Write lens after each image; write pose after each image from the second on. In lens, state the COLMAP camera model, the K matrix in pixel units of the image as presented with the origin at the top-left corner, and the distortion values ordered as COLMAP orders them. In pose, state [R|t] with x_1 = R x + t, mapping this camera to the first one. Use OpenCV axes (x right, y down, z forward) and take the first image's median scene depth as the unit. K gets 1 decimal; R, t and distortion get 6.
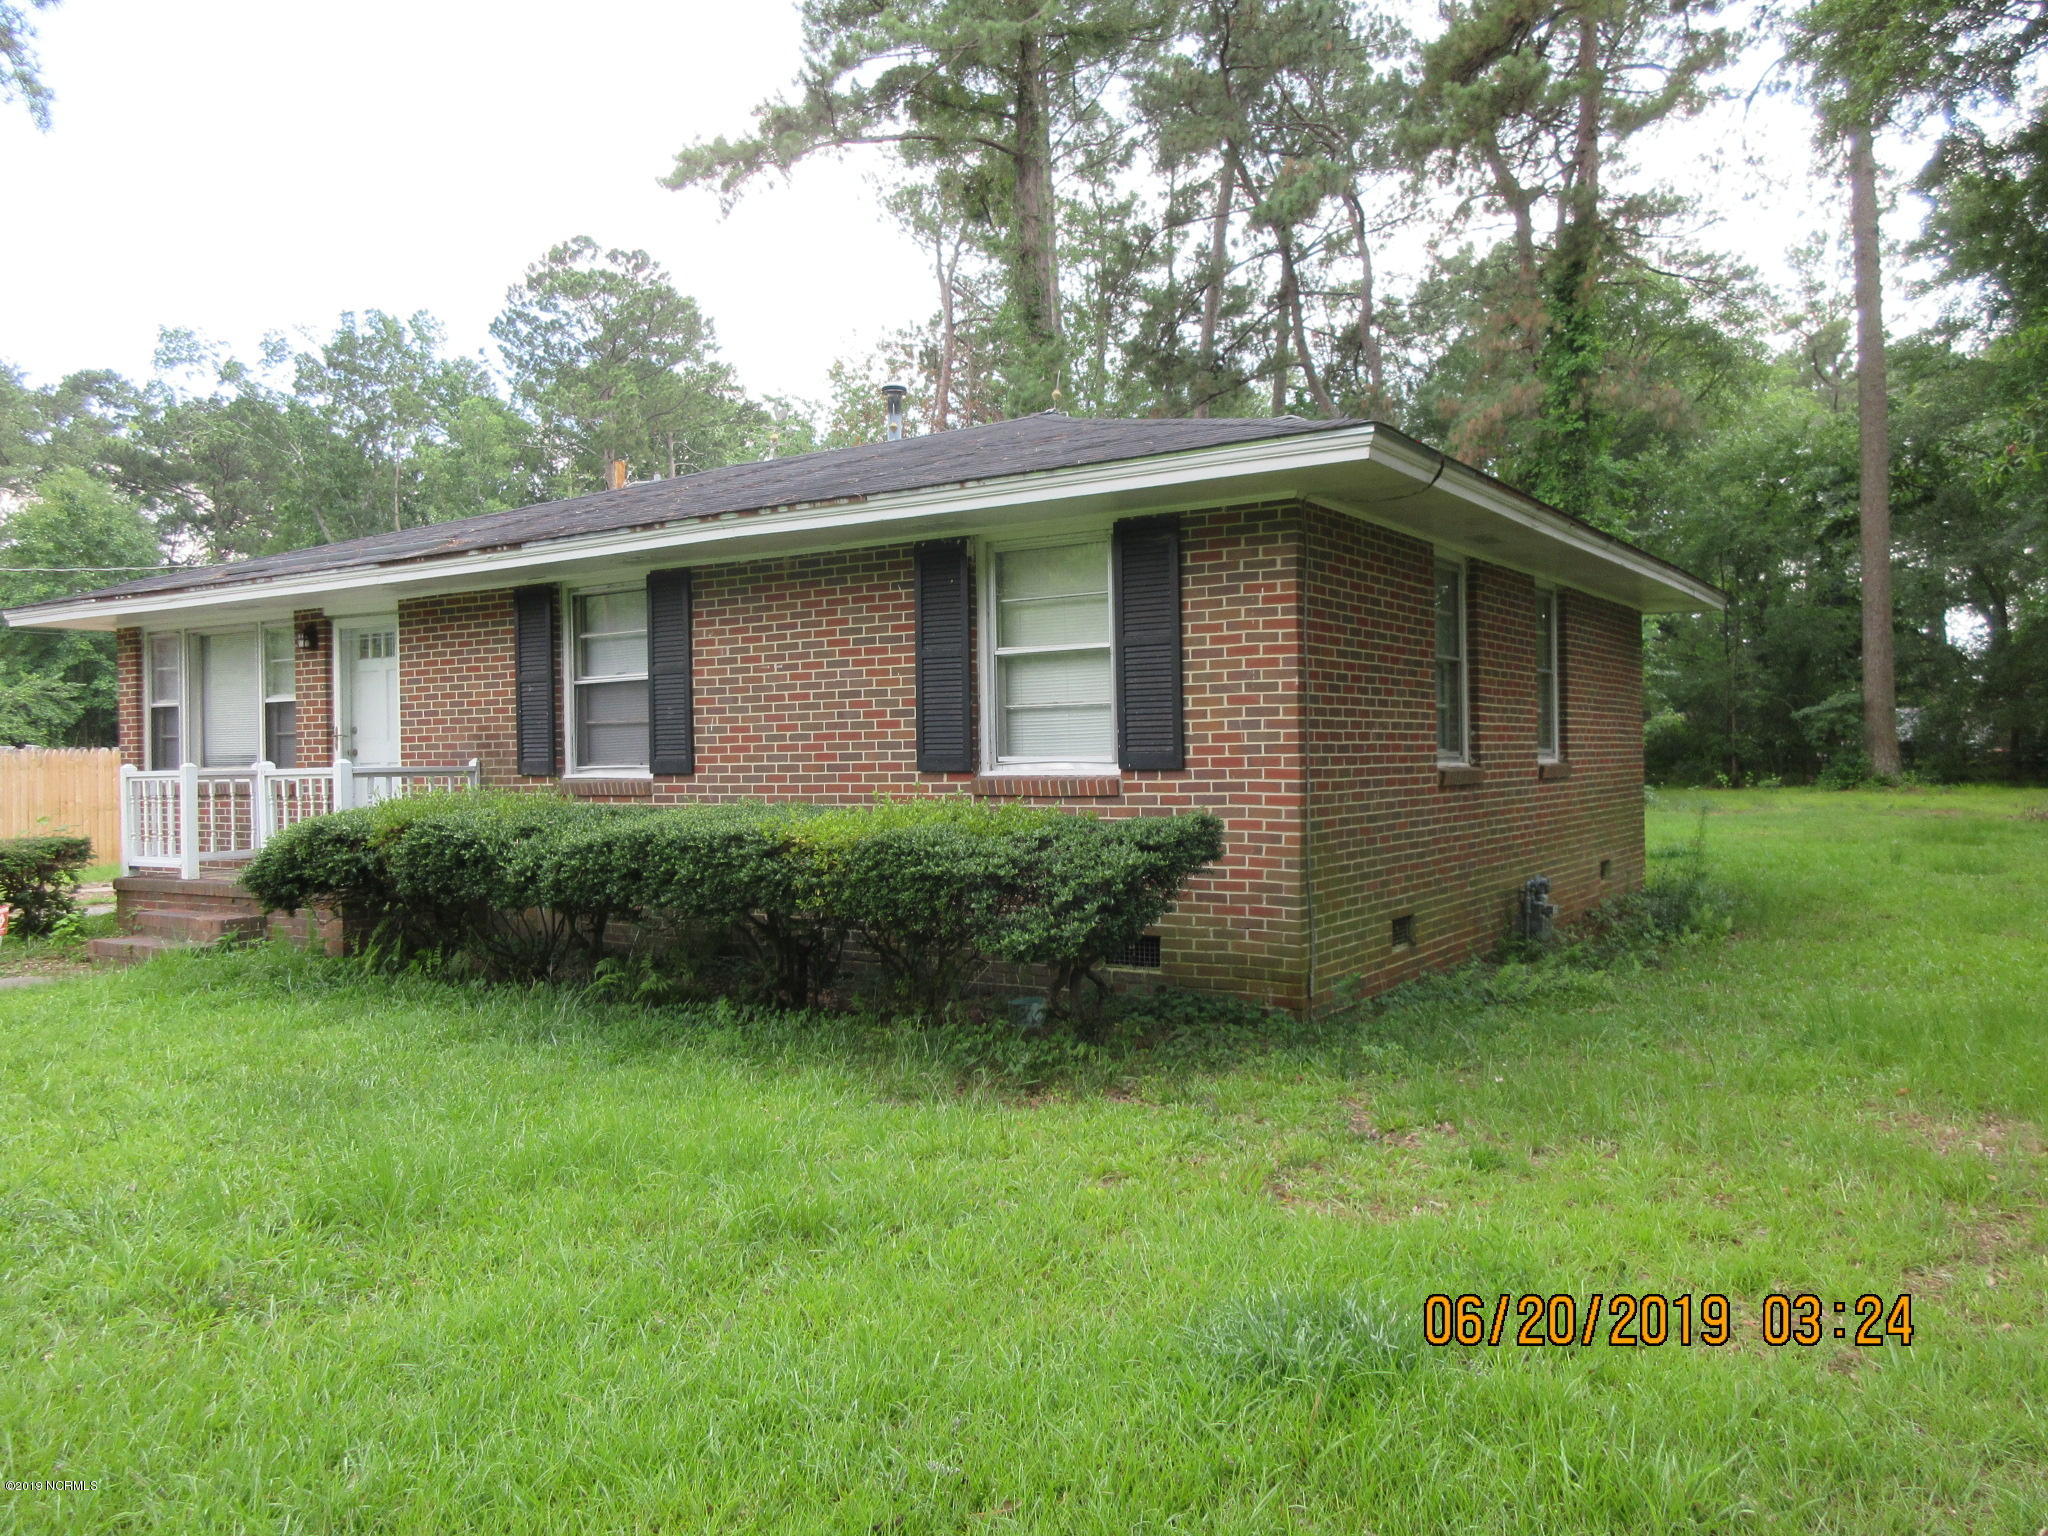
lens RADIAL K [[1540.2, 0, 1009.9], [0, 1540.2, 783.4], [0, 0, 1]] dist [0.009640, -0.006946]
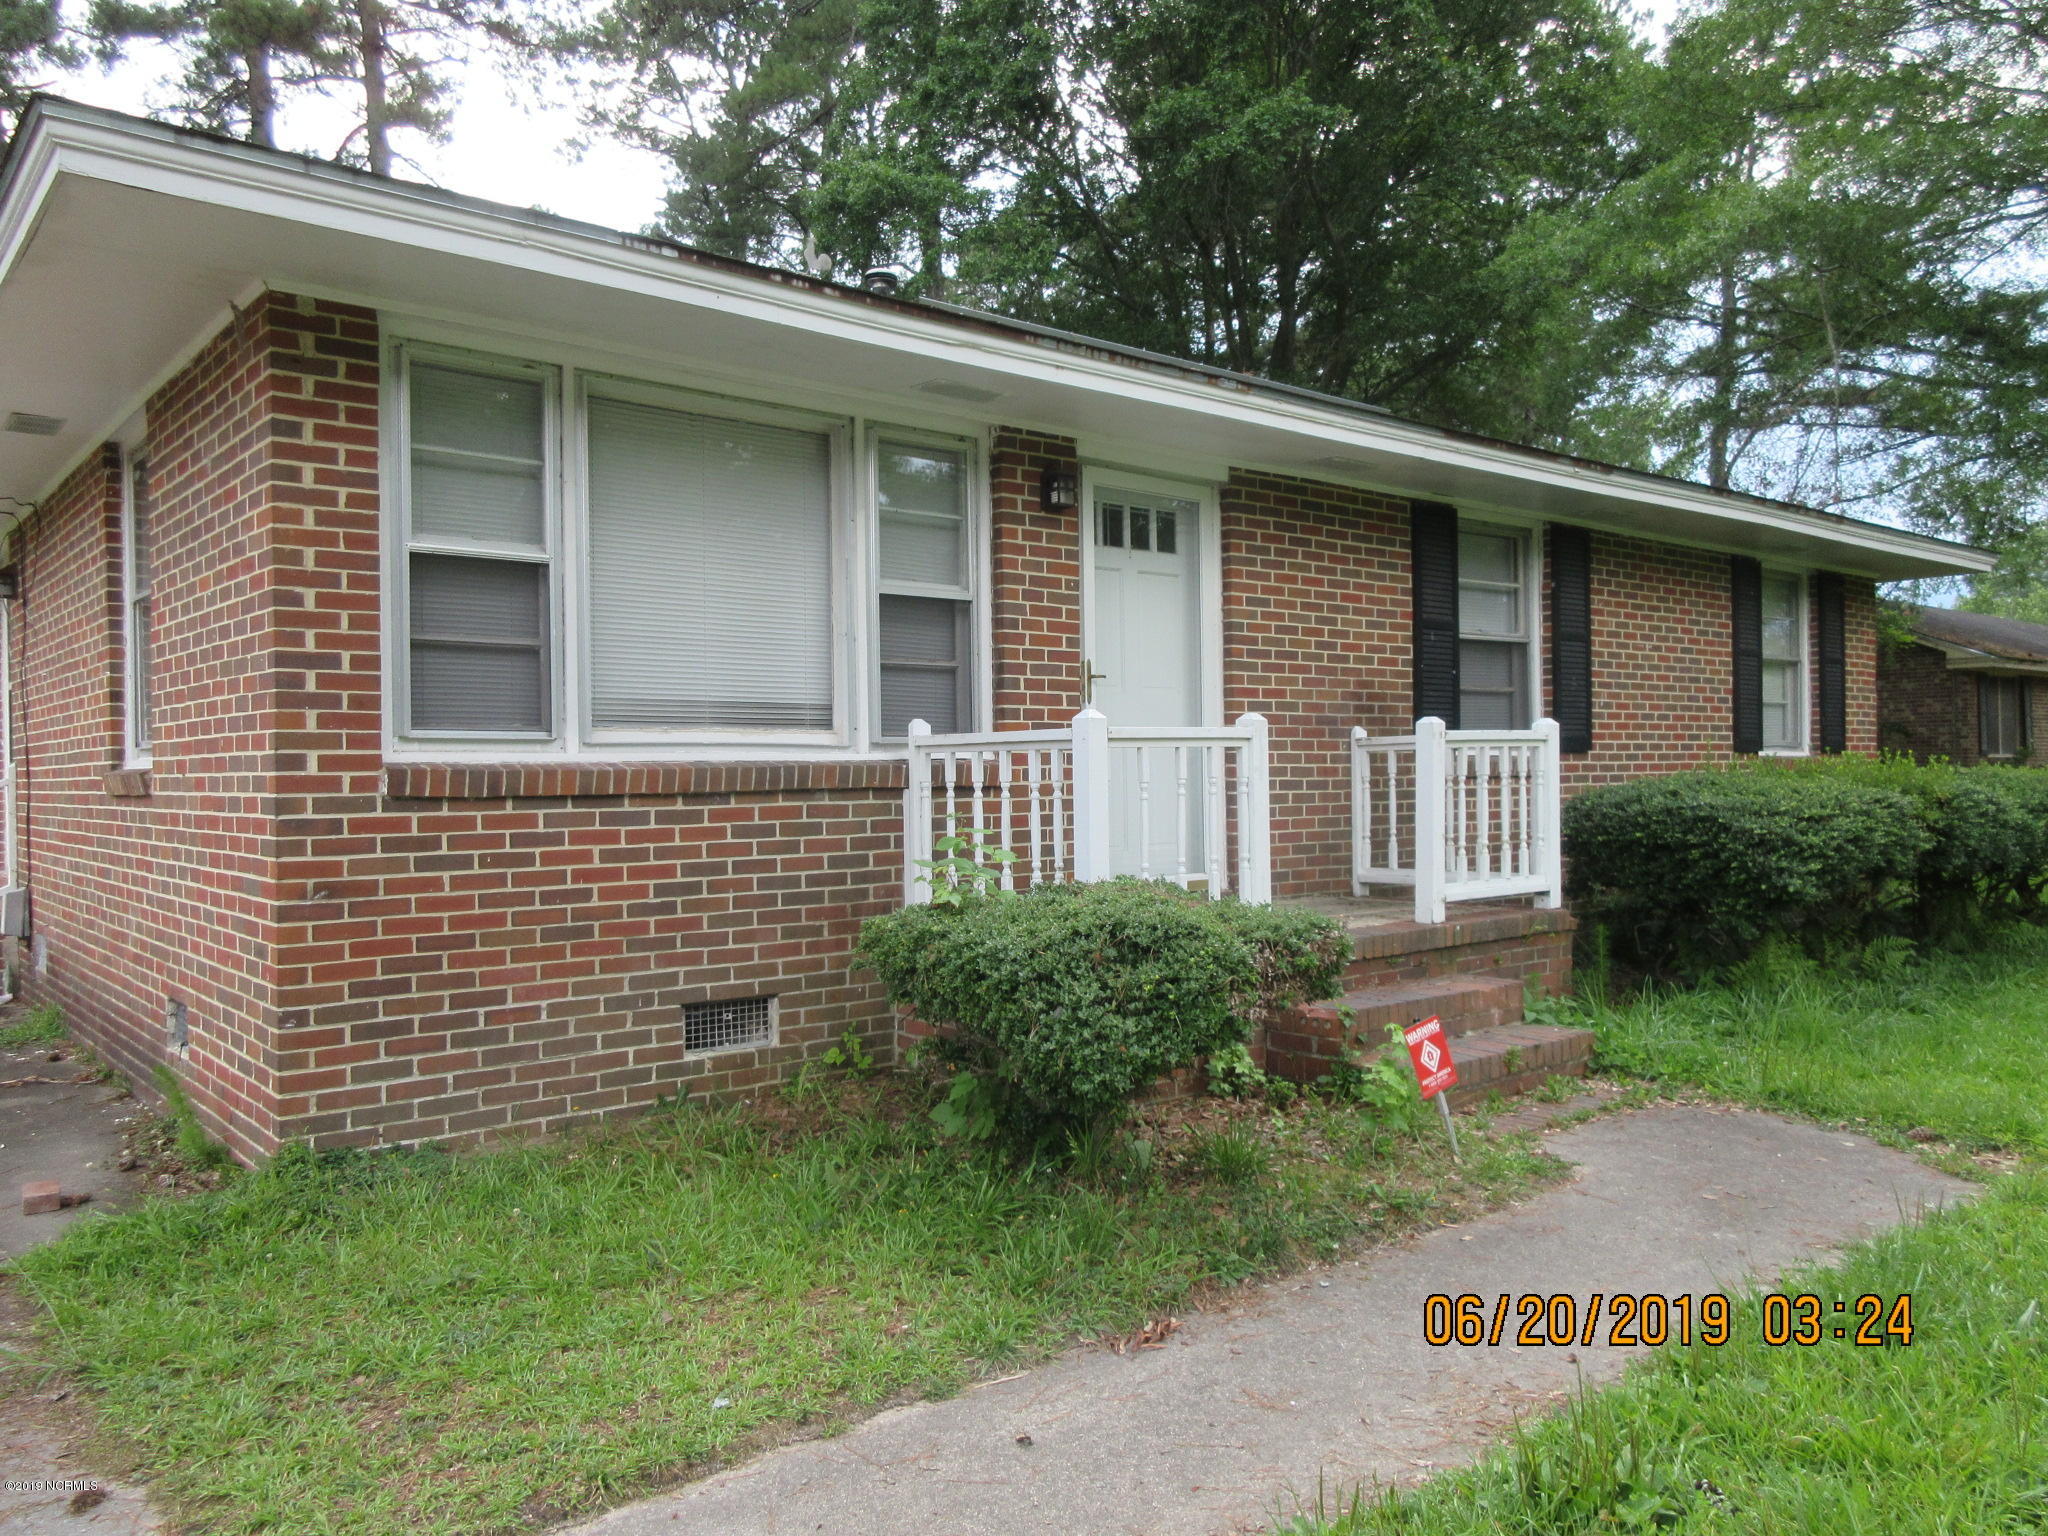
lens RADIAL K [[1540.2, 0, 1026.7], [0, 1540.2, 770.3], [0, 0, 1]] dist [0.009640, -0.006946]
pose [[0.279085, 0.010018, 0.960214, -1.075110], [0.022861, 0.999593, -0.017074, 0.012361], [-0.959994, 0.026717, 0.278743, 0.965719]]
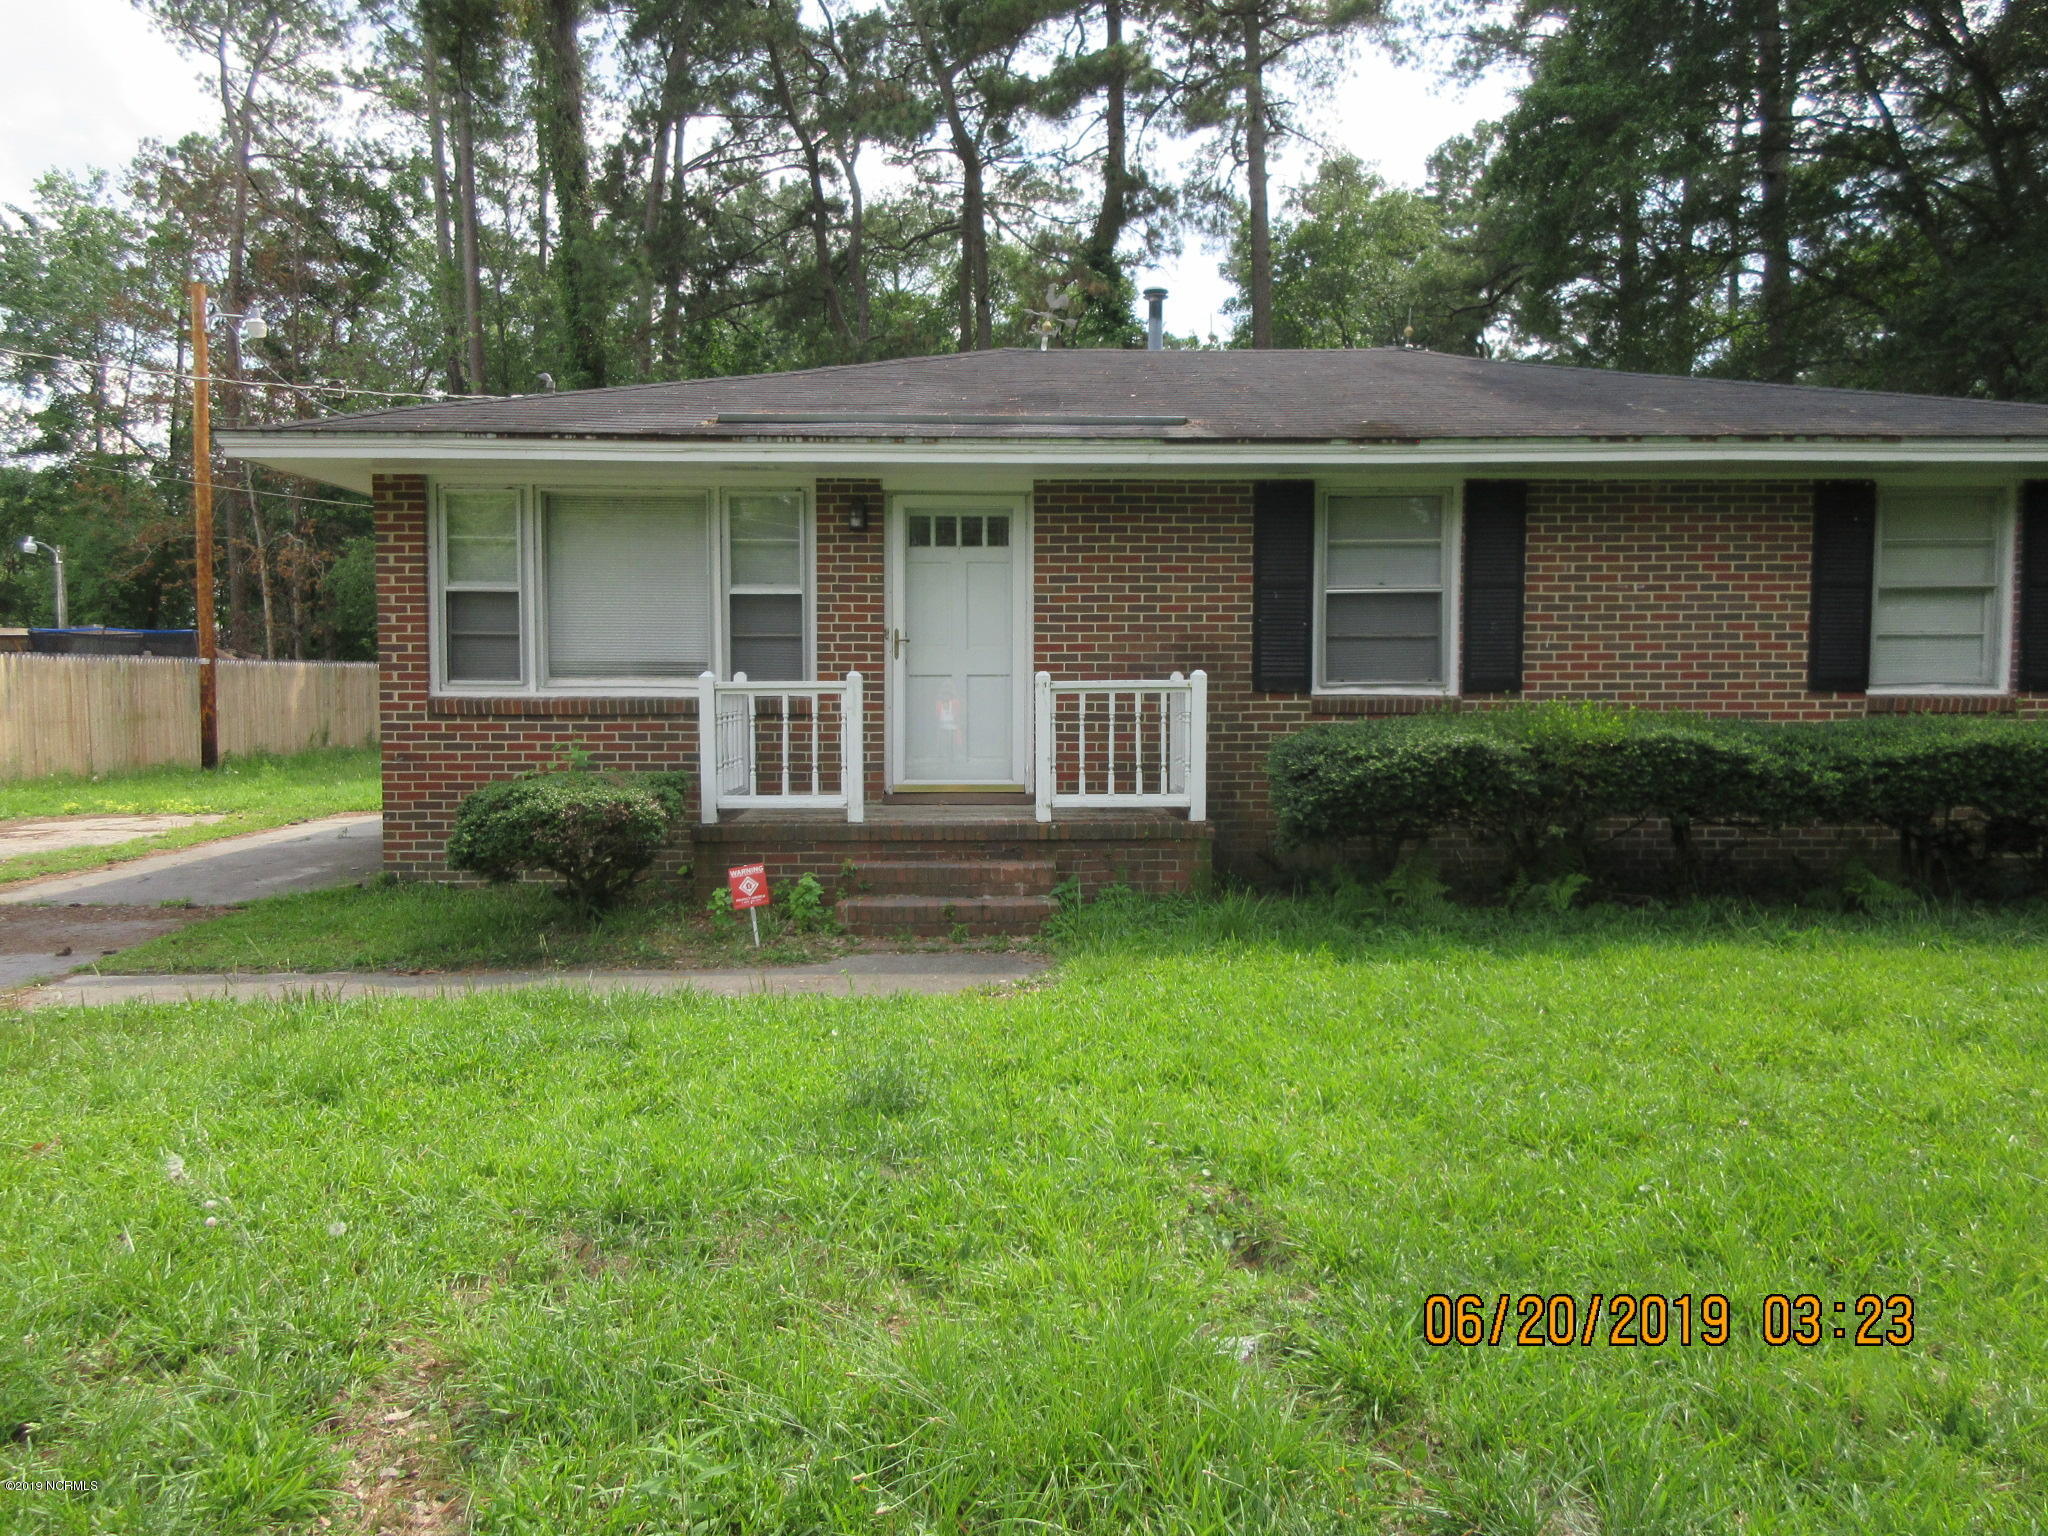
lens RADIAL K [[1540.2, 0, 1016.2], [0, 1540.2, 766.9], [0, 0, 1]] dist [0.009640, -0.006946]
pose [[0.825465, -0.020716, 0.564073, -0.932489], [-0.001350, 0.999251, 0.038674, 0.004322], [-0.564451, -0.032686, 0.824819, 0.332126]]
